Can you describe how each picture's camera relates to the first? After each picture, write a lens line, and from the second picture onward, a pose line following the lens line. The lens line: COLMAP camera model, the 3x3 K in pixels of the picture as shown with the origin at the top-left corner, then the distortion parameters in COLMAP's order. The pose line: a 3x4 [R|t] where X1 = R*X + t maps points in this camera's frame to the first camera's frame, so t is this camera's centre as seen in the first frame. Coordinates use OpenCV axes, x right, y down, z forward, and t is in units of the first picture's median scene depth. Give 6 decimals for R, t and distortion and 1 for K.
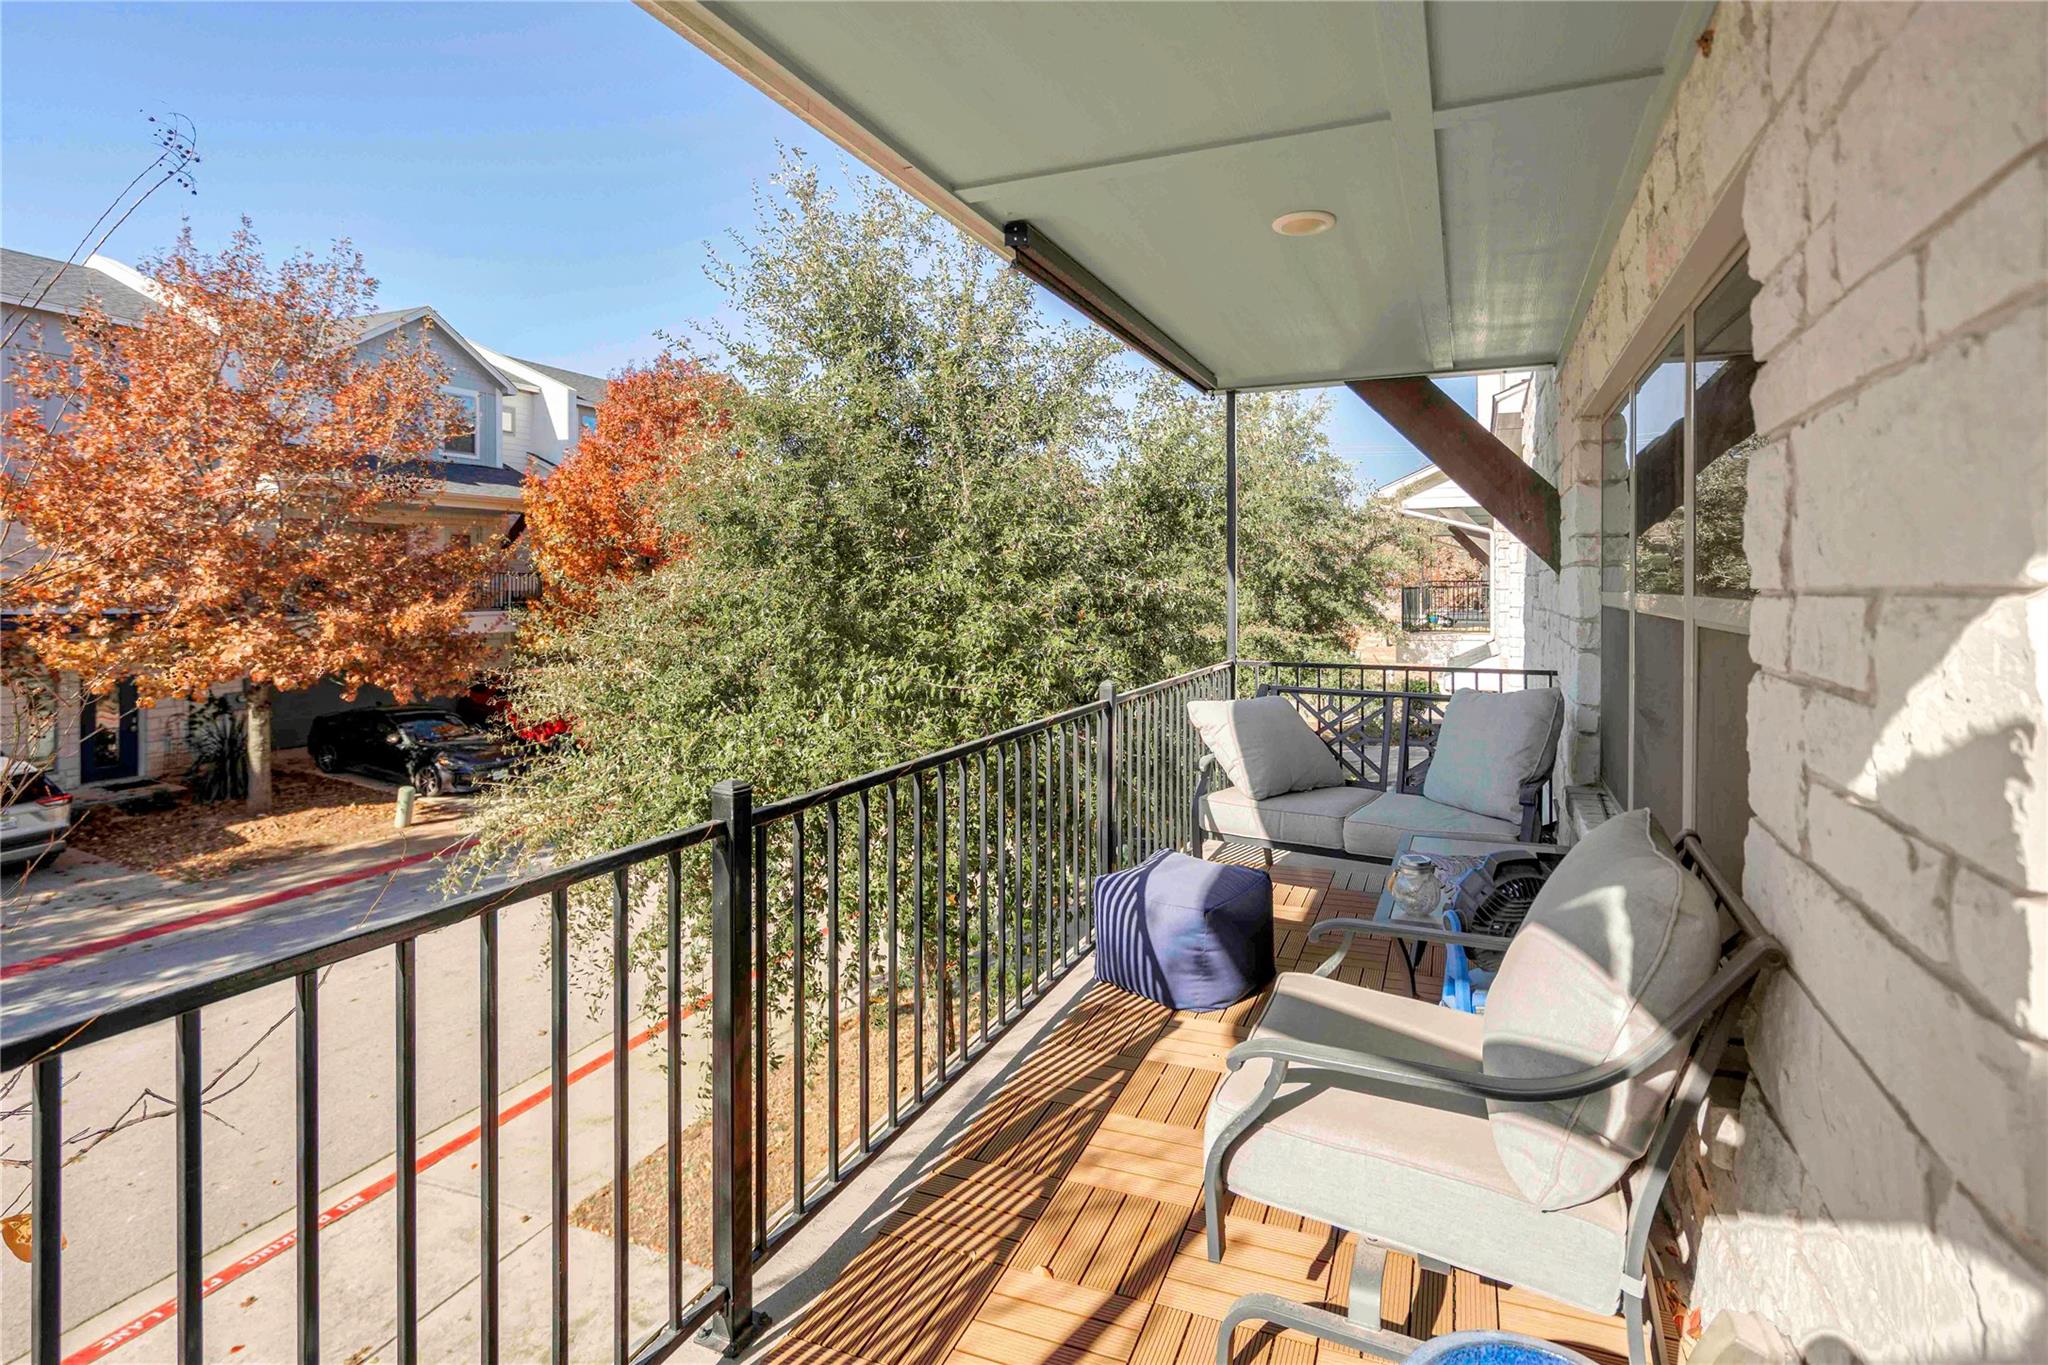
lens RADIAL K [[1016.2, 0, 1047.2], [0, 1016.2, 613.3], [0, 0, 1]] dist [0.000229, 0.001086]
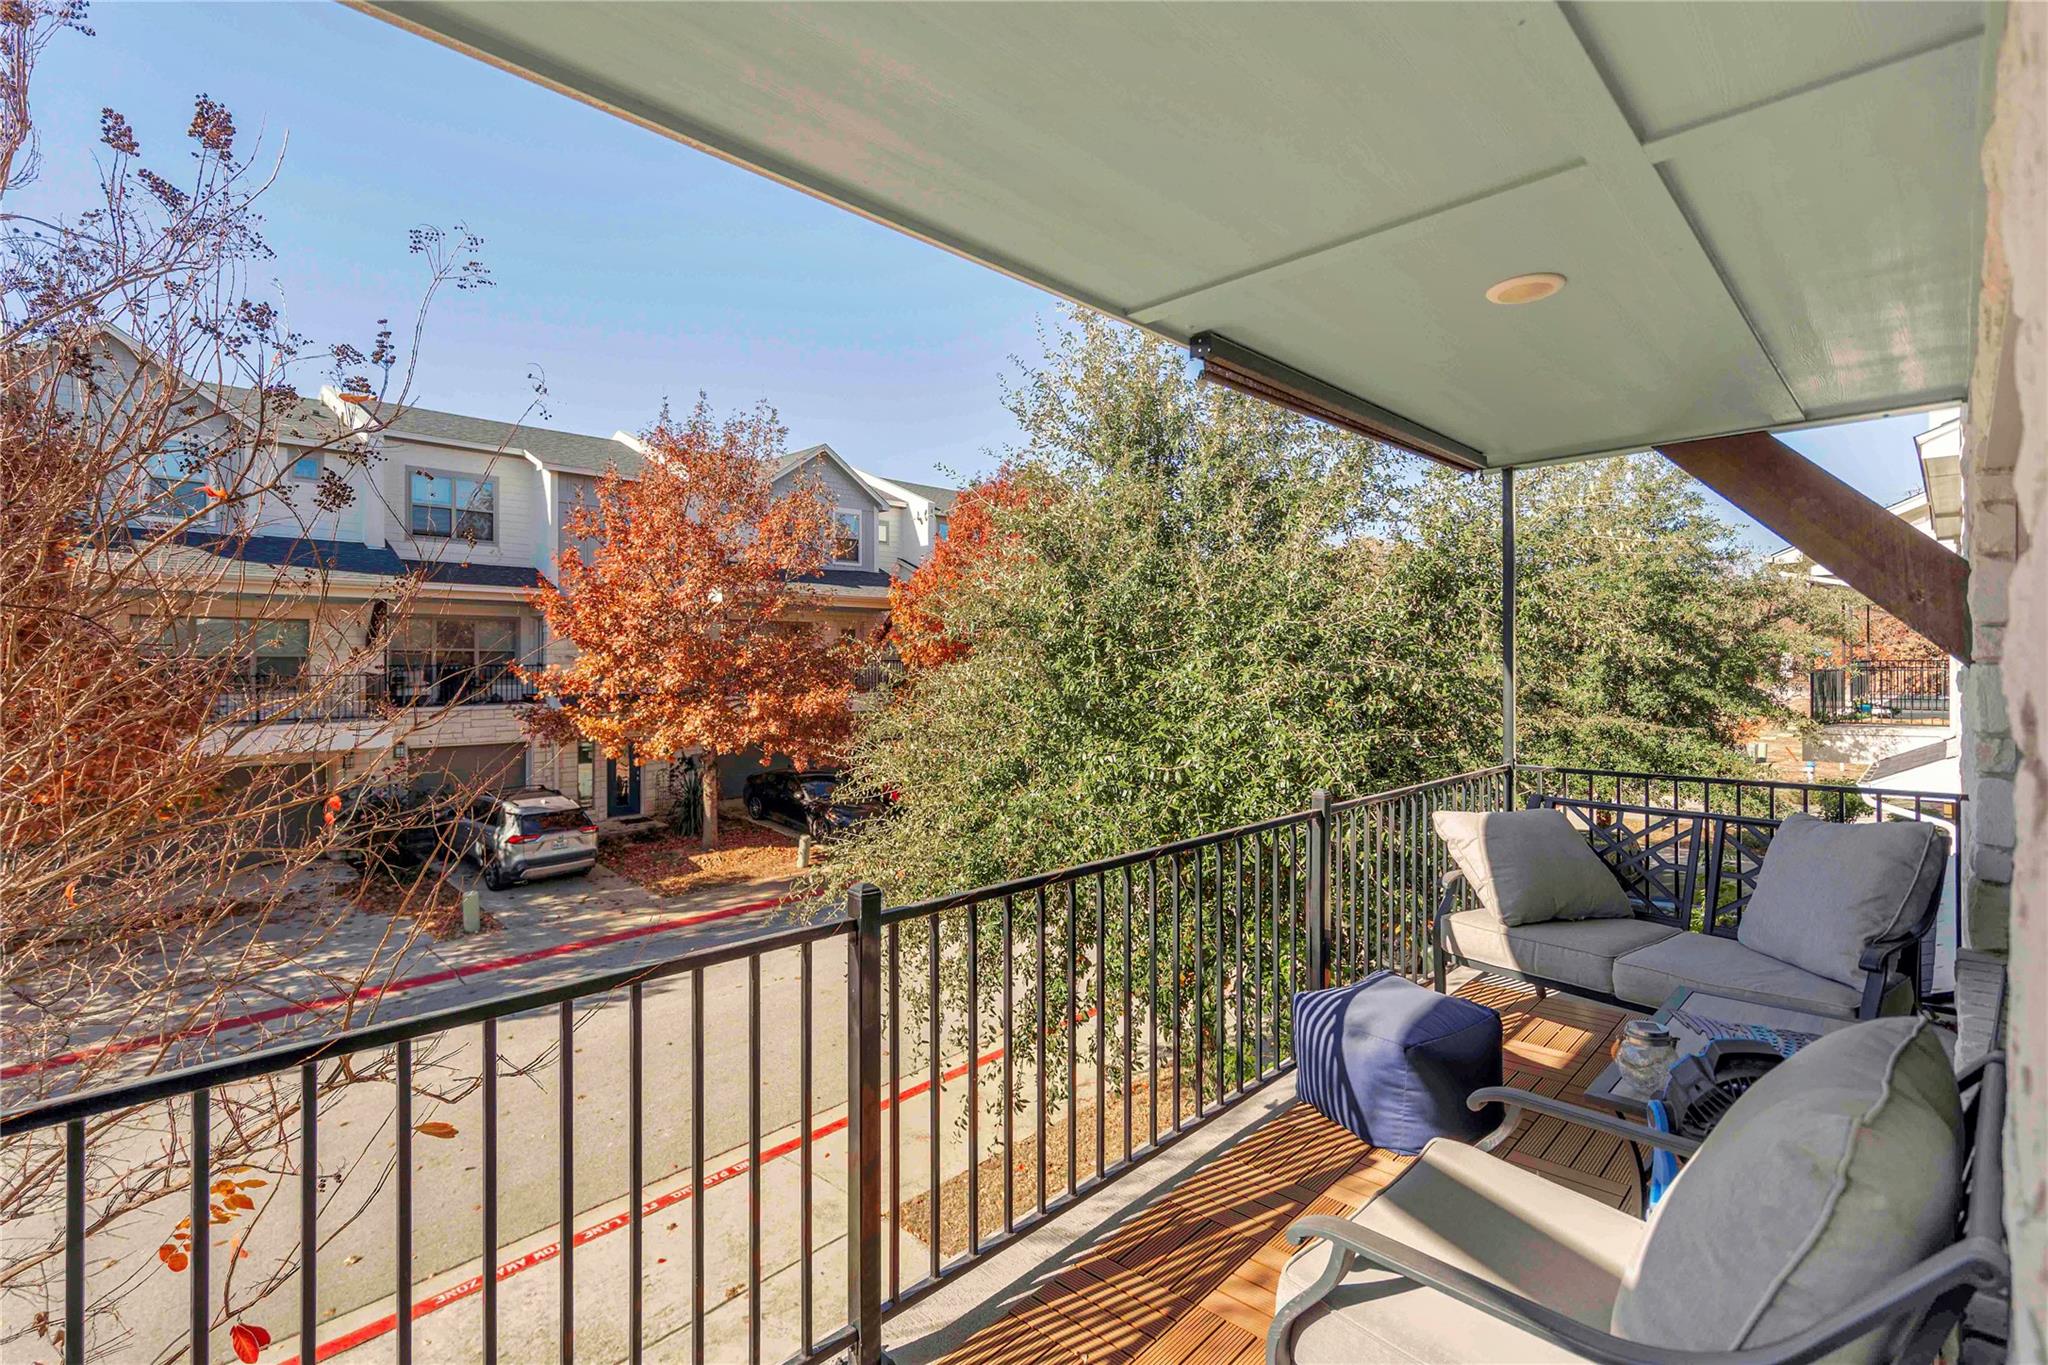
lens RADIAL K [[966.5, 0, 1024.0], [0, 966.5, 682.5], [0, 0, 1]] dist [0.000720, 0.000747]
pose [[0.919388, 0.002524, -0.393343, 0.102889], [-0.002285, 0.999997, 0.001074, -0.022542], [0.393345, -0.000088, 0.919391, 0.029169]]
